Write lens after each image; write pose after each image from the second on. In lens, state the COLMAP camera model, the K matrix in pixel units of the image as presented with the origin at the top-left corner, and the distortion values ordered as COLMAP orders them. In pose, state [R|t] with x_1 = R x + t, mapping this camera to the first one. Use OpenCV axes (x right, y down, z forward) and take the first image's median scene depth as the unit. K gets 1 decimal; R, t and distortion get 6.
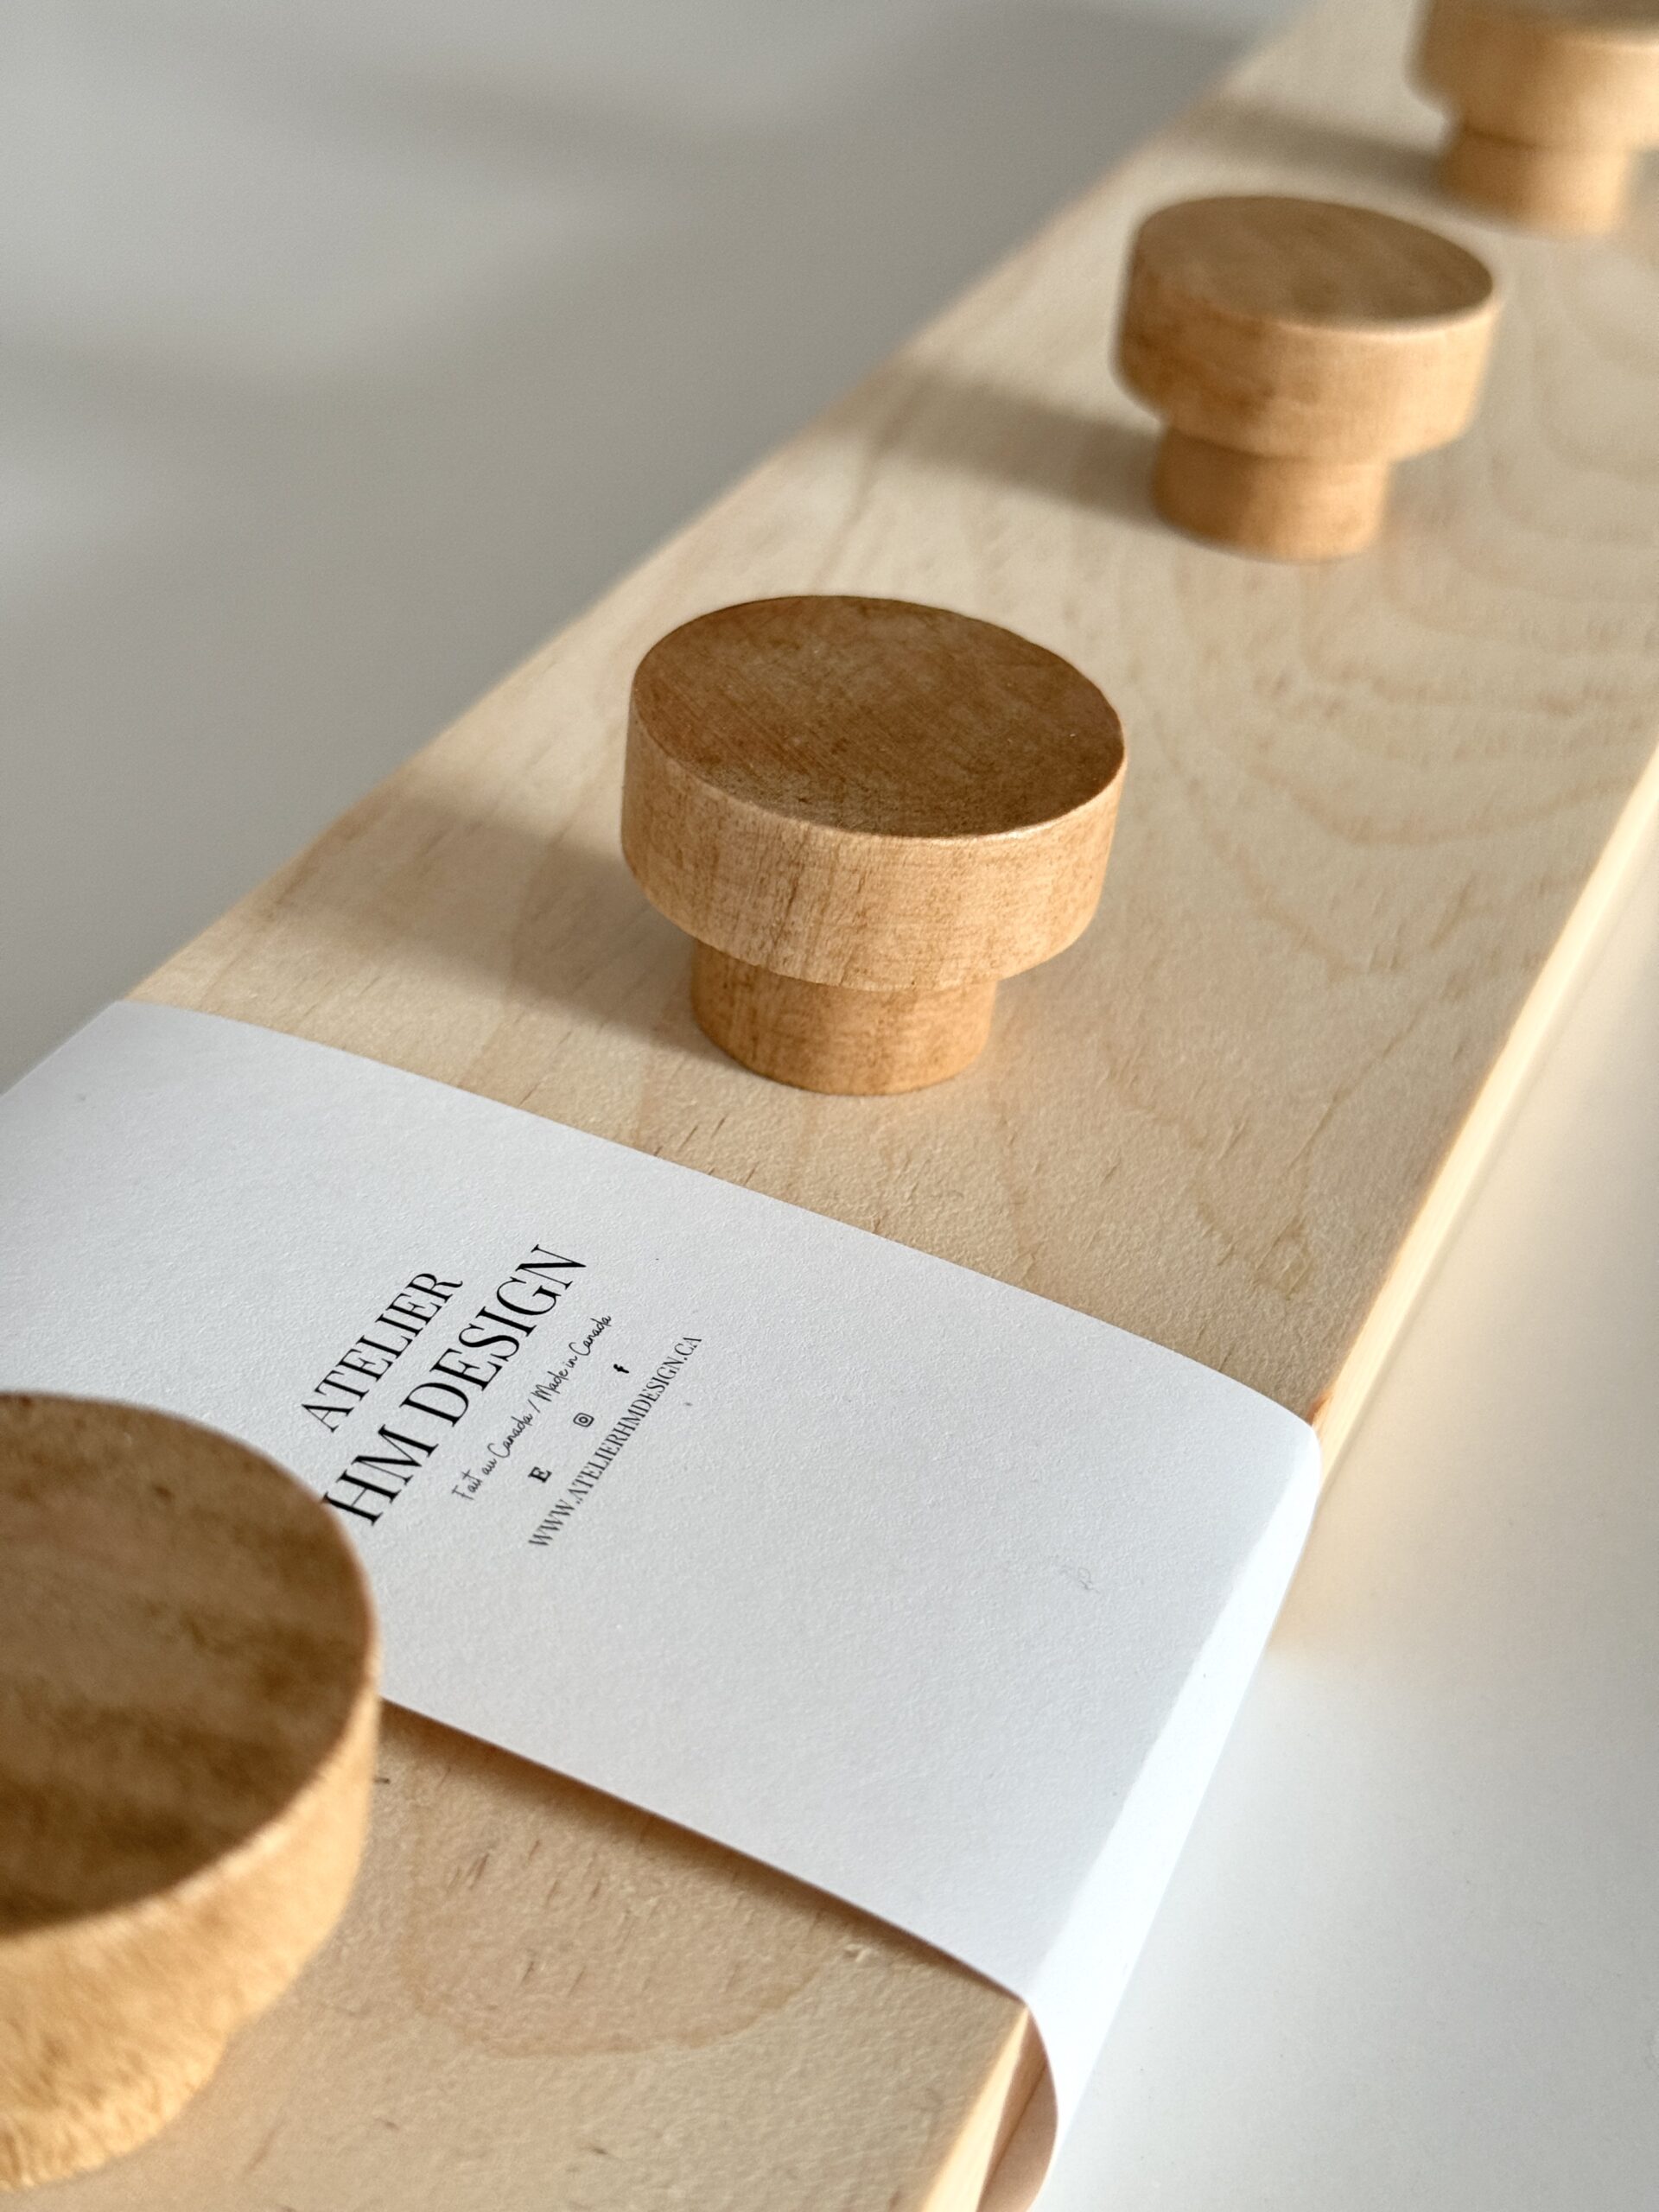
lens RADIAL K [[3089.1, 0, 829.9], [0, 3089.1, 1105.8], [0, 0, 1]] dist [0.002529, 0.000000]
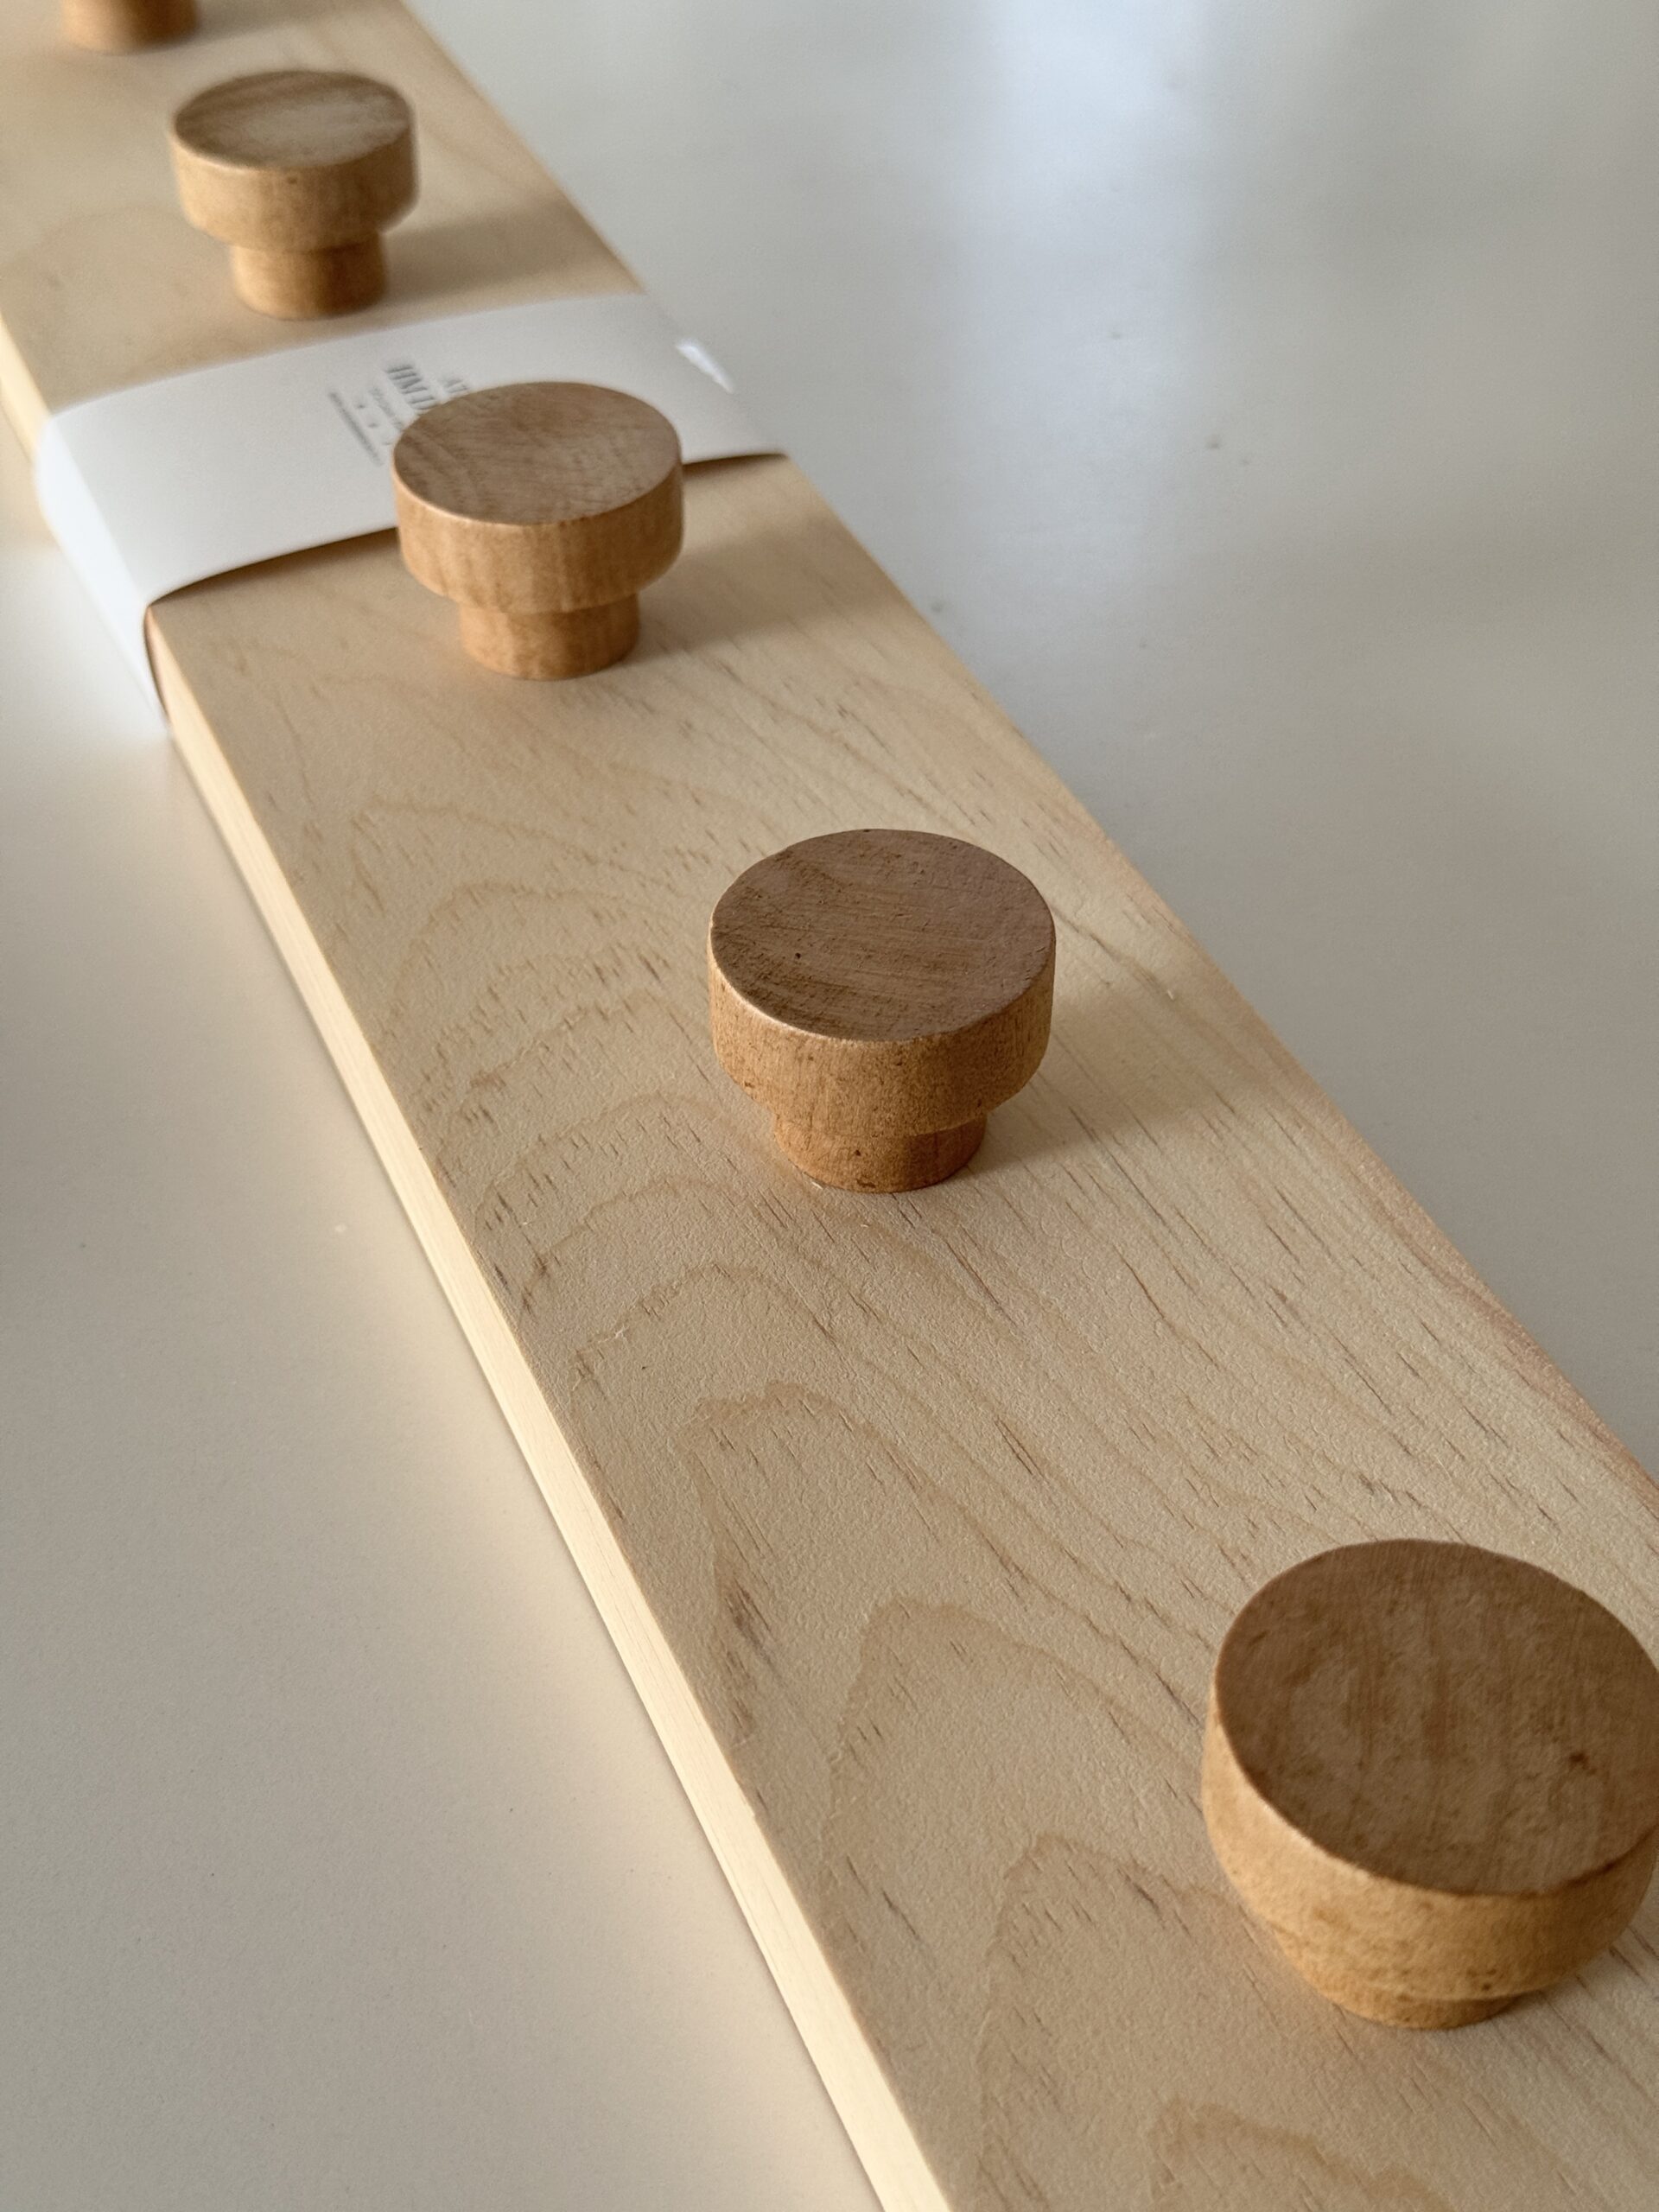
lens RADIAL K [[3089.1, 0, 830.2], [0, 3089.1, 1105.9], [0, 0, 1]] dist [0.002529, 0.000000]
pose [[-0.652360, 0.490417, -0.577856, 0.951784], [-0.469511, 0.337025, 0.816072, -1.315281], [0.594967, 0.803683, 0.010395, 1.196673]]
